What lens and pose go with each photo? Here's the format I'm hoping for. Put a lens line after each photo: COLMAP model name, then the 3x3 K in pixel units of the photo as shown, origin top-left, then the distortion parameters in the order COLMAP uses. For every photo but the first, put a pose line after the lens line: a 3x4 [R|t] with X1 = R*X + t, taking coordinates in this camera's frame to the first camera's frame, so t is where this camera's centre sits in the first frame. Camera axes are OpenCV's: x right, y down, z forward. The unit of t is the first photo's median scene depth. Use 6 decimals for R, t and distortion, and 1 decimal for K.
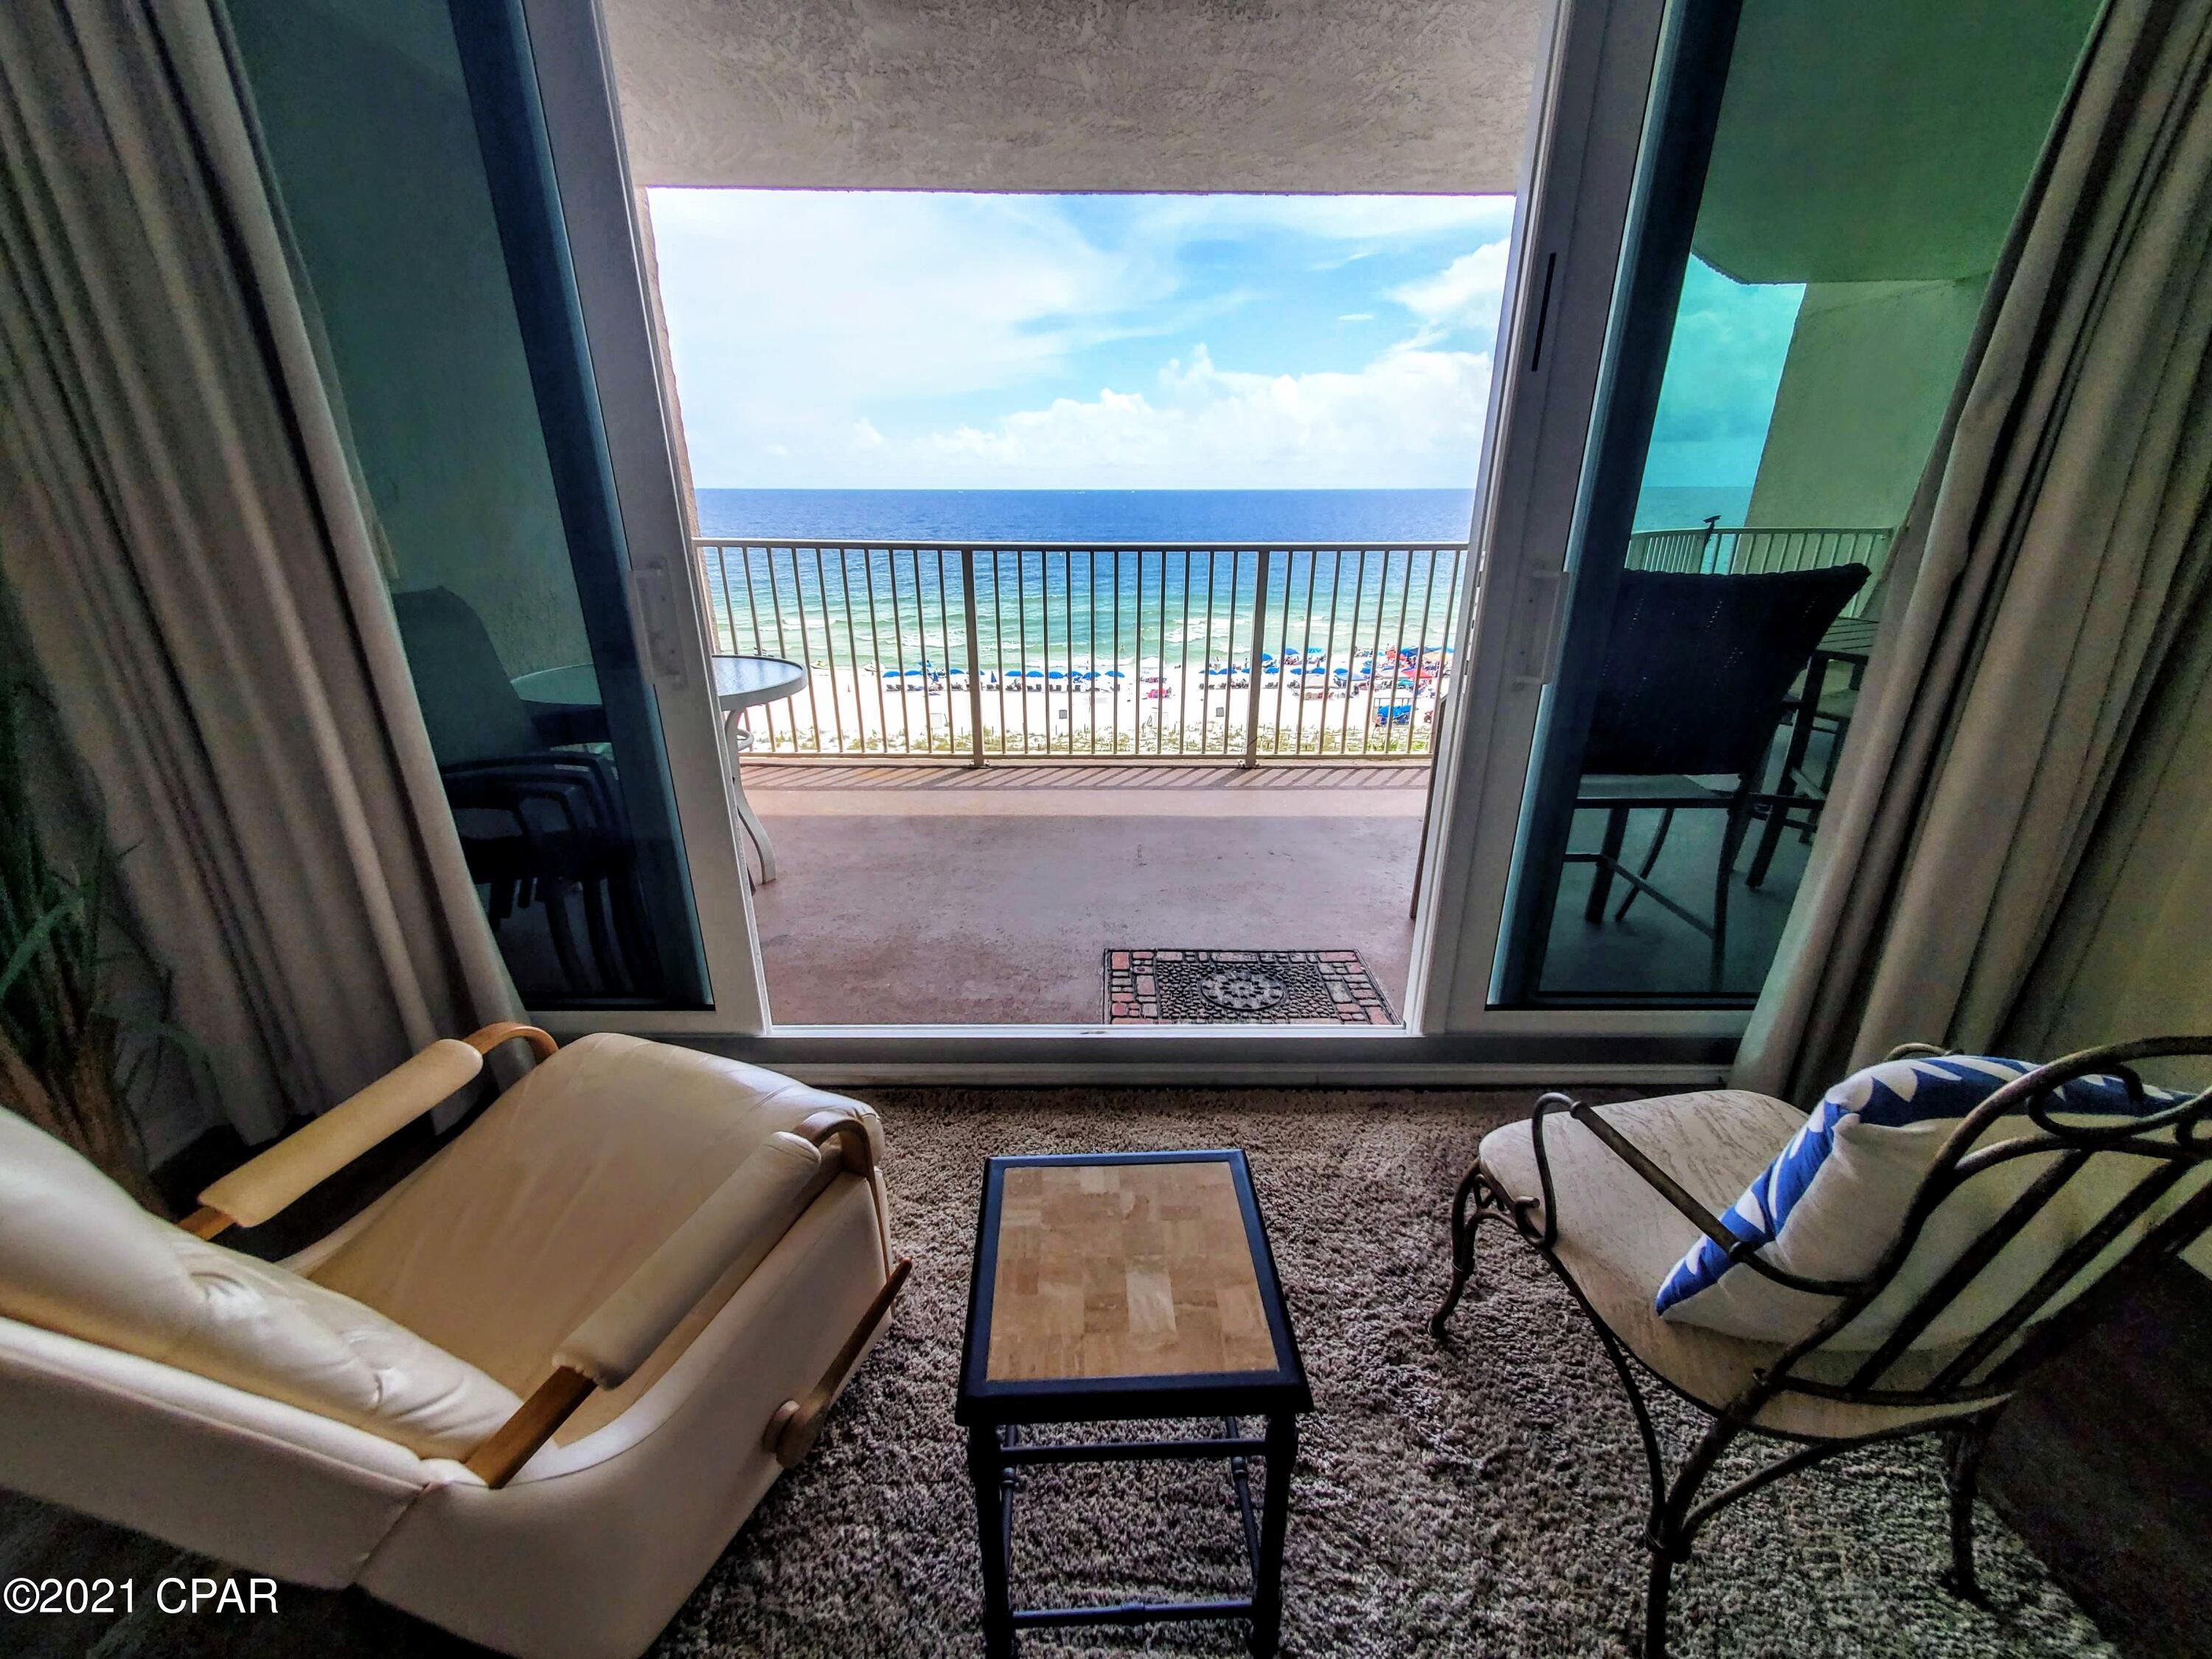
lens RADIAL K [[884.0, 0, 1106.0], [0, 884.0, 829.5], [0, 0, 1]] dist [0.016070, -0.002066]
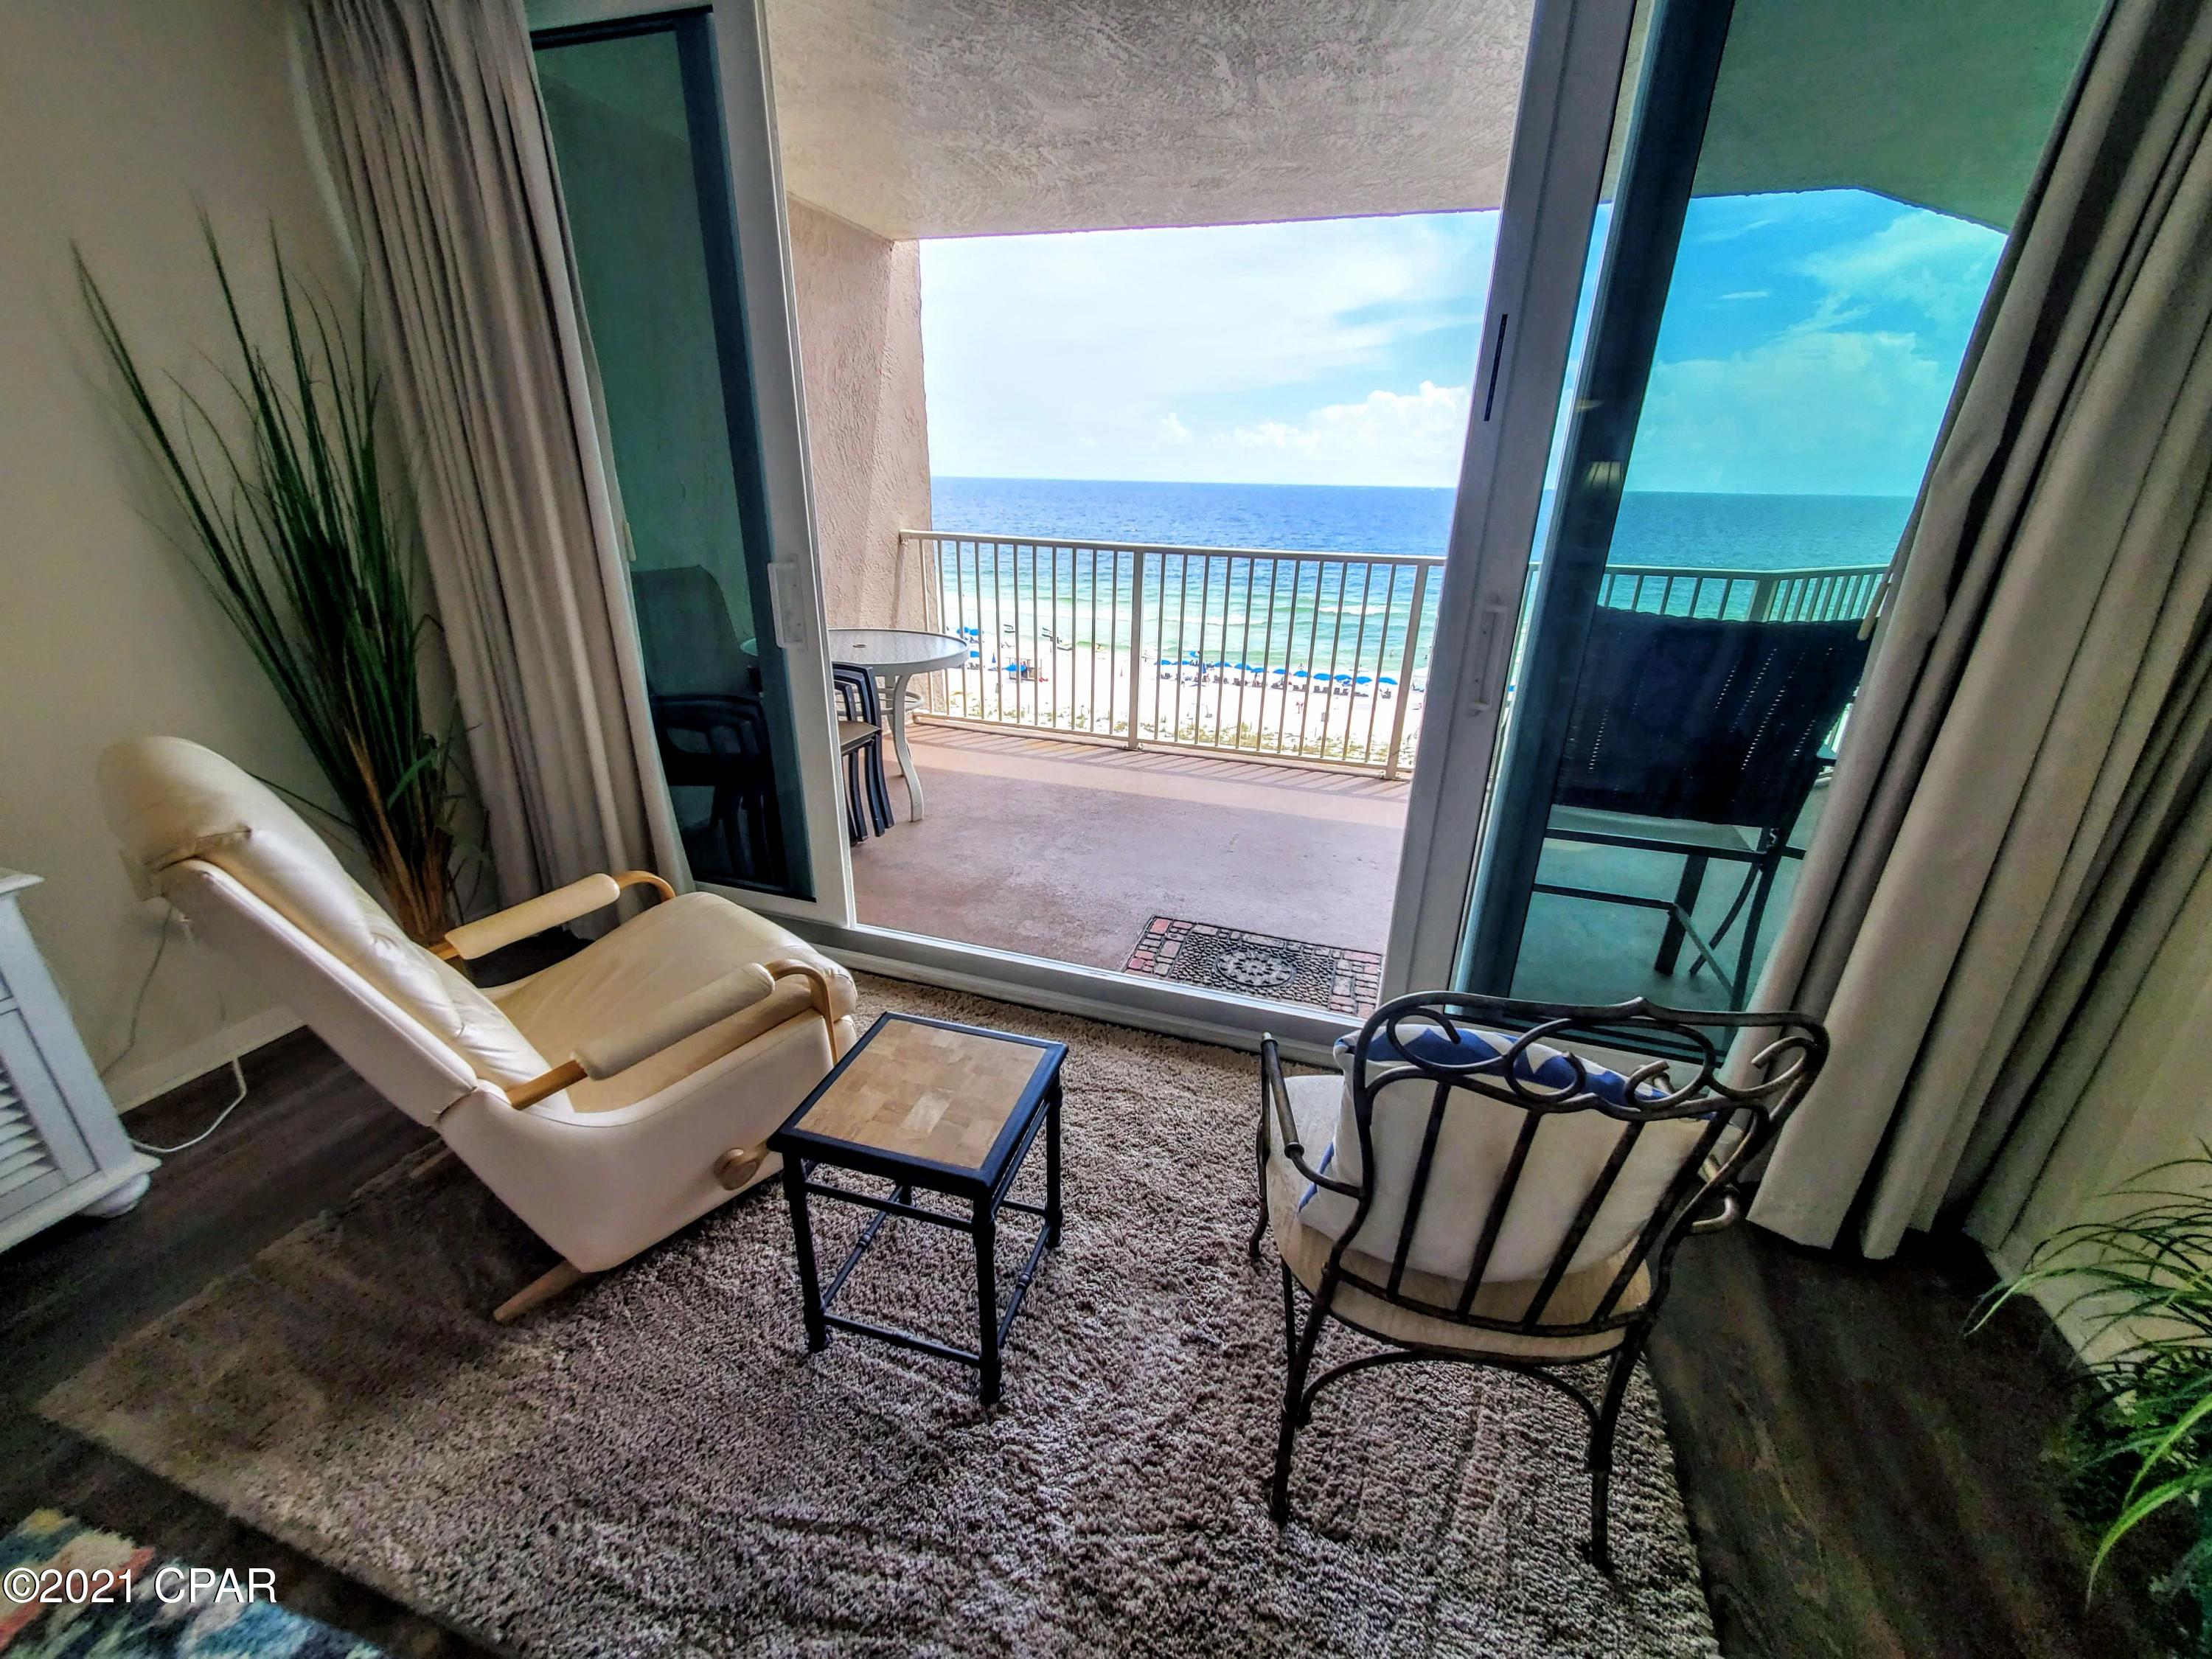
lens RADIAL K [[884.0, 0, 1106.0], [0, 884.0, 829.5], [0, 0, 1]] dist [0.016070, -0.002066]
pose [[0.950159, 0.134856, -0.281090, 0.309900], [-0.133232, 0.990770, 0.024974, 0.009765], [0.281864, 0.013721, 0.959356, -0.121445]]
